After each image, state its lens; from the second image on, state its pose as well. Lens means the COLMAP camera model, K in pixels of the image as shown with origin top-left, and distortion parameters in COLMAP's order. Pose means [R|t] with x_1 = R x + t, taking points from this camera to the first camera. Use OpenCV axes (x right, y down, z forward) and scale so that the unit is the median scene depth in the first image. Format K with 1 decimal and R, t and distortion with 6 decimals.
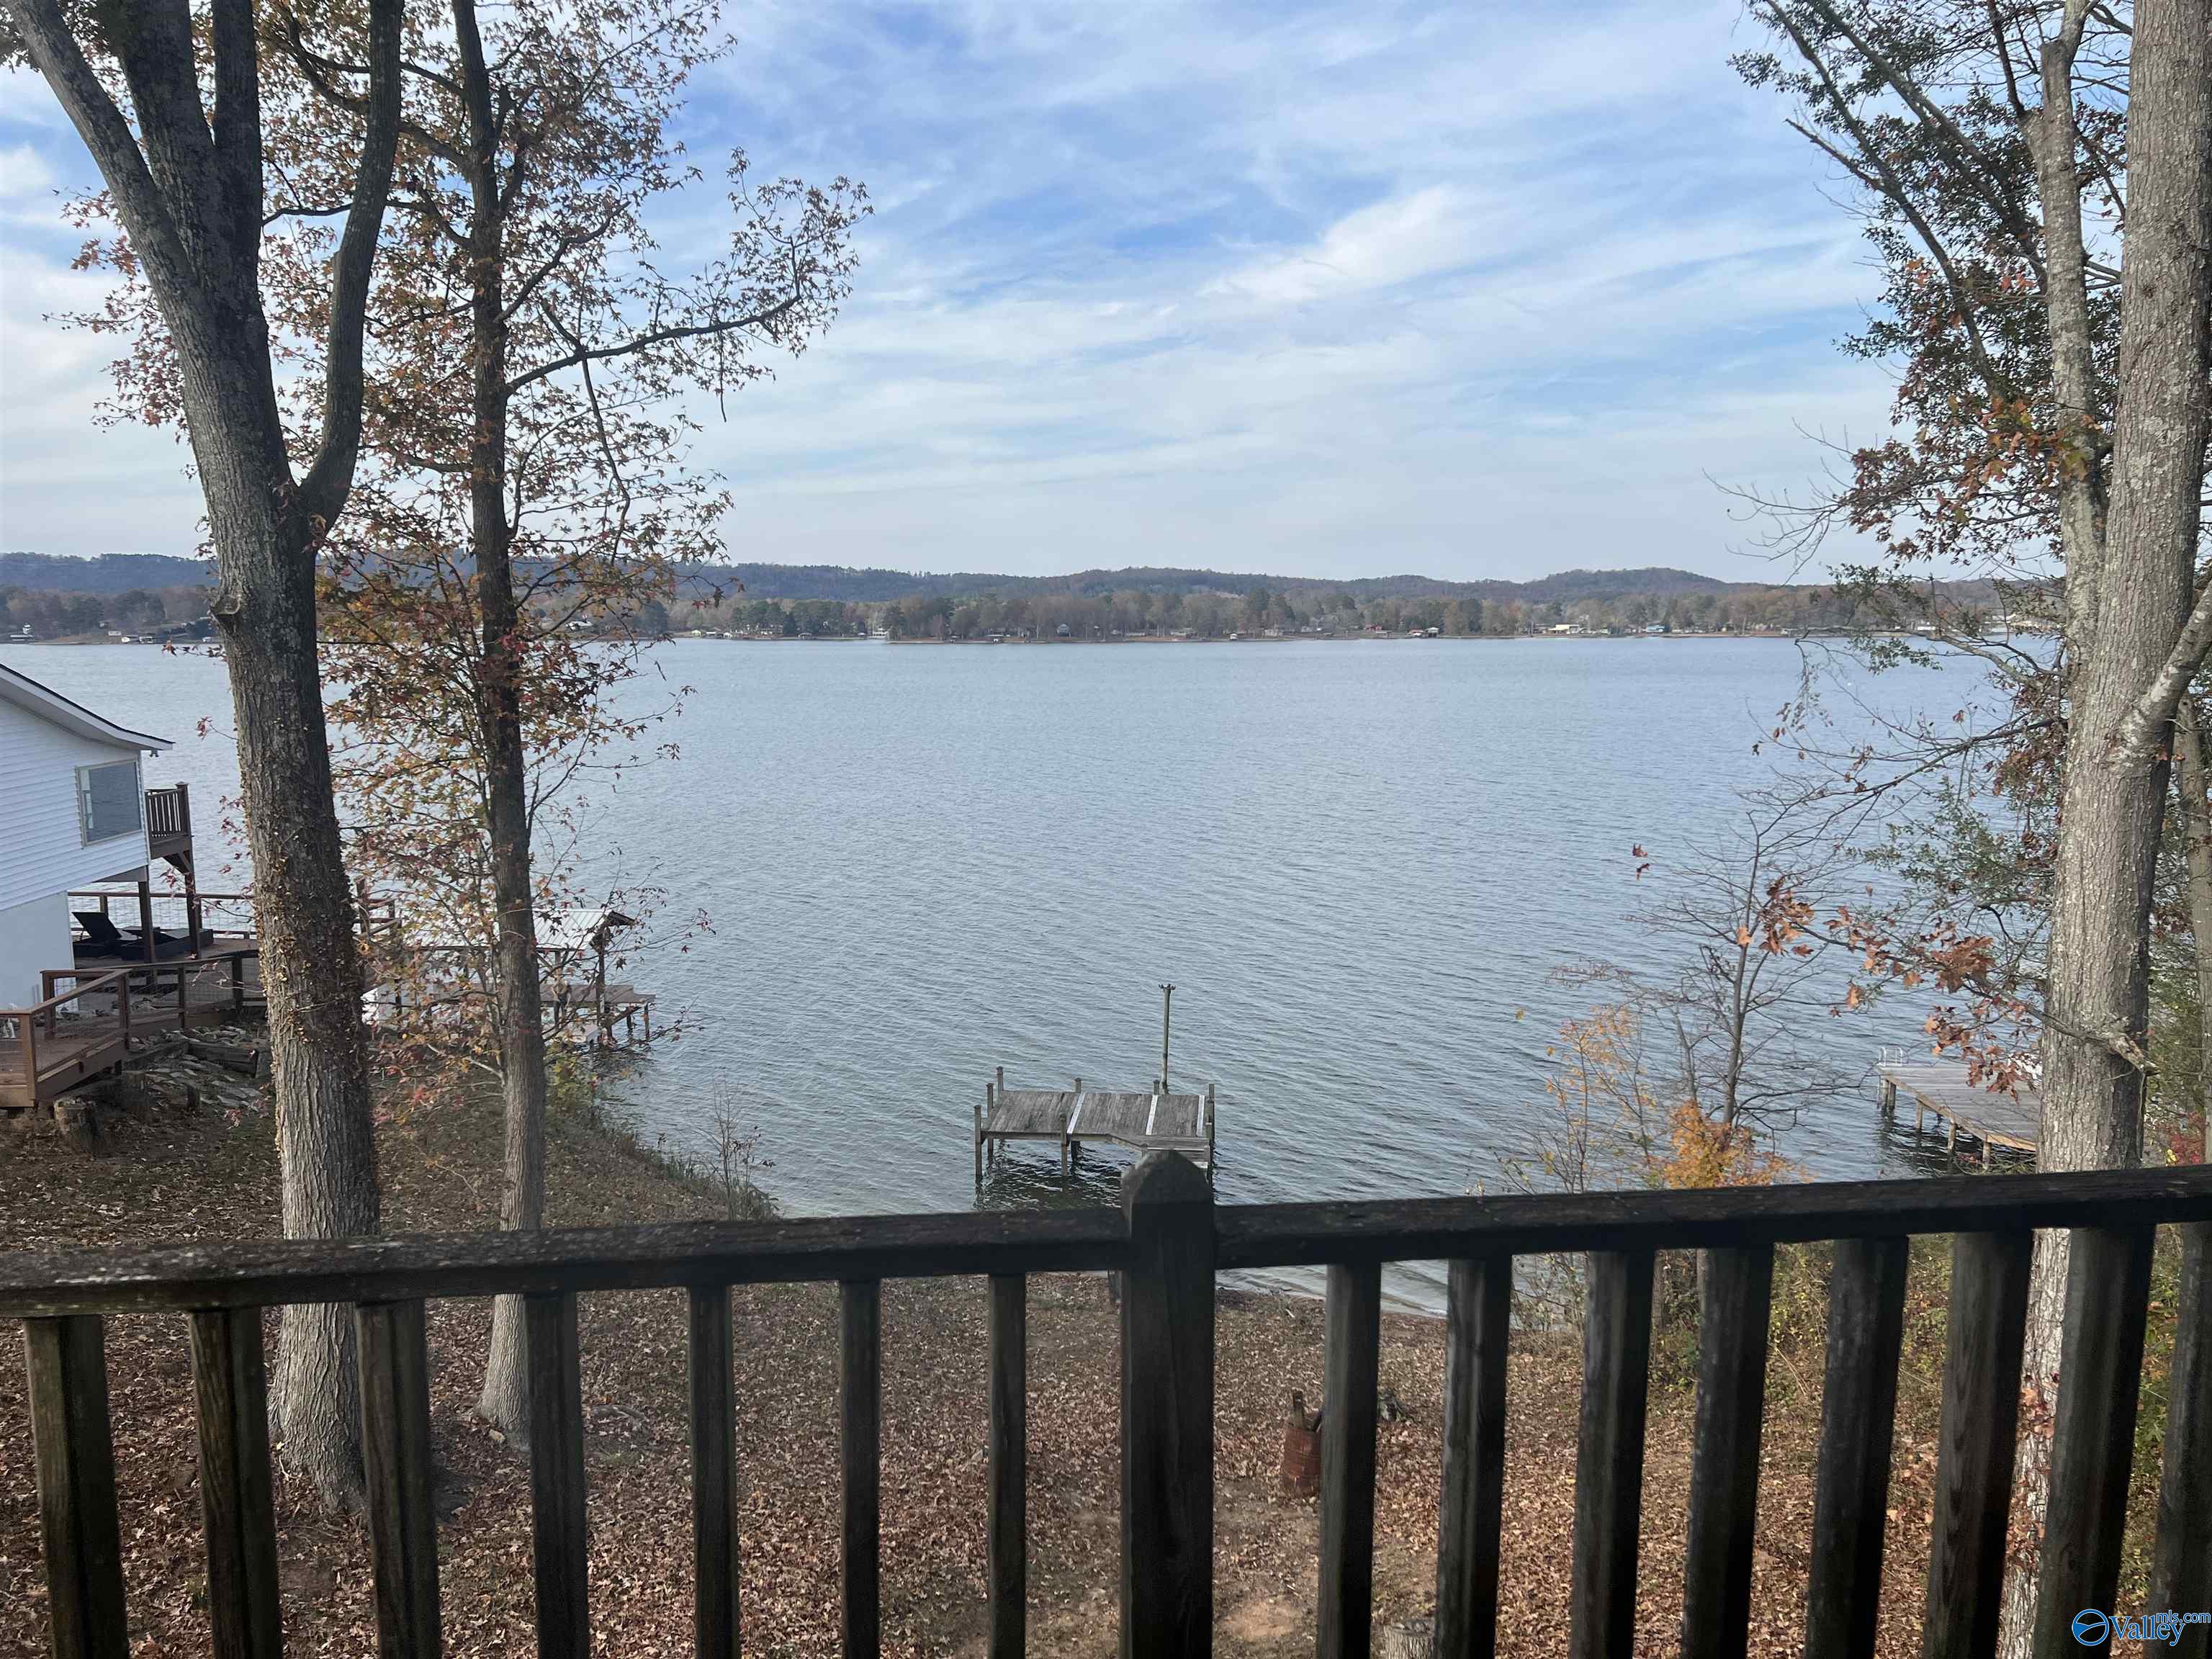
lens RADIAL K [[1658.3, 0, 1103.6], [0, 1658.3, 831.5], [0, 0, 1]] dist [0.053820, -0.054275]
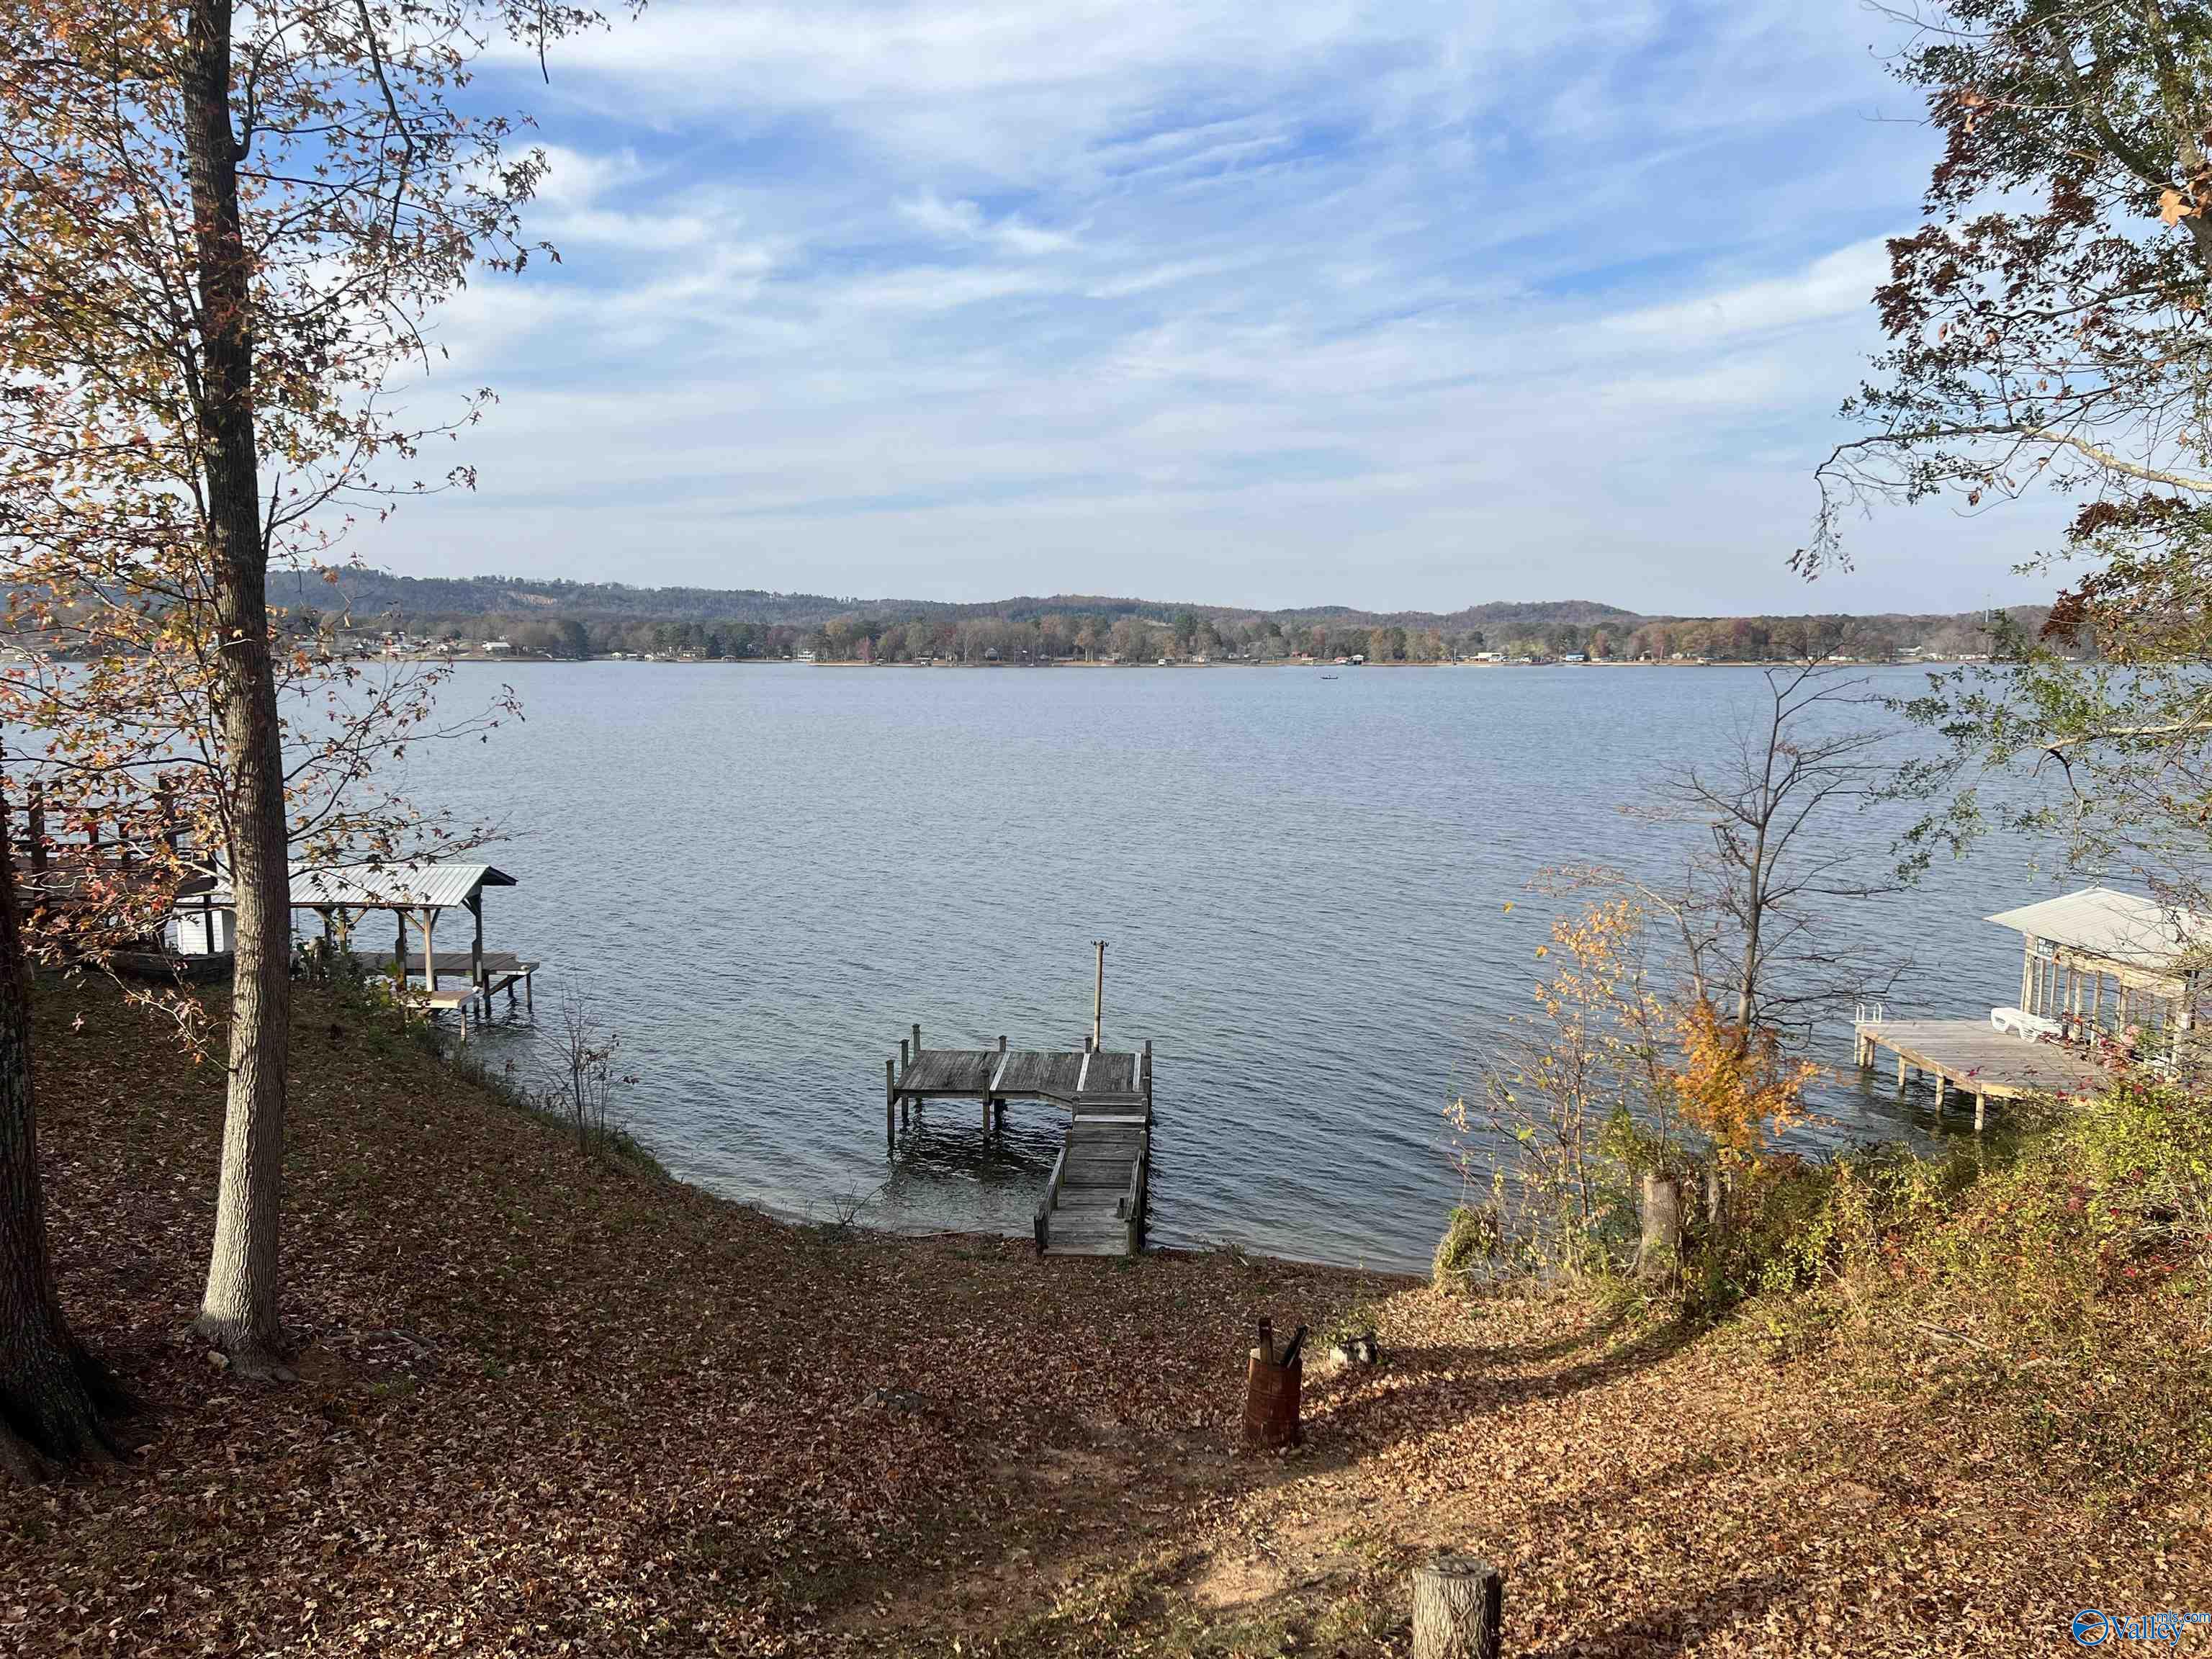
lens RADIAL K [[1658.3, 0, 1105.9], [0, 1658.3, 825.6], [0, 0, 1]] dist [0.053820, -0.054275]
pose [[0.999002, 0.000185, 0.044663, 0.001553], [0.000741, 0.999785, -0.020713, 0.106282], [-0.044657, 0.020725, 0.998787, 0.173562]]
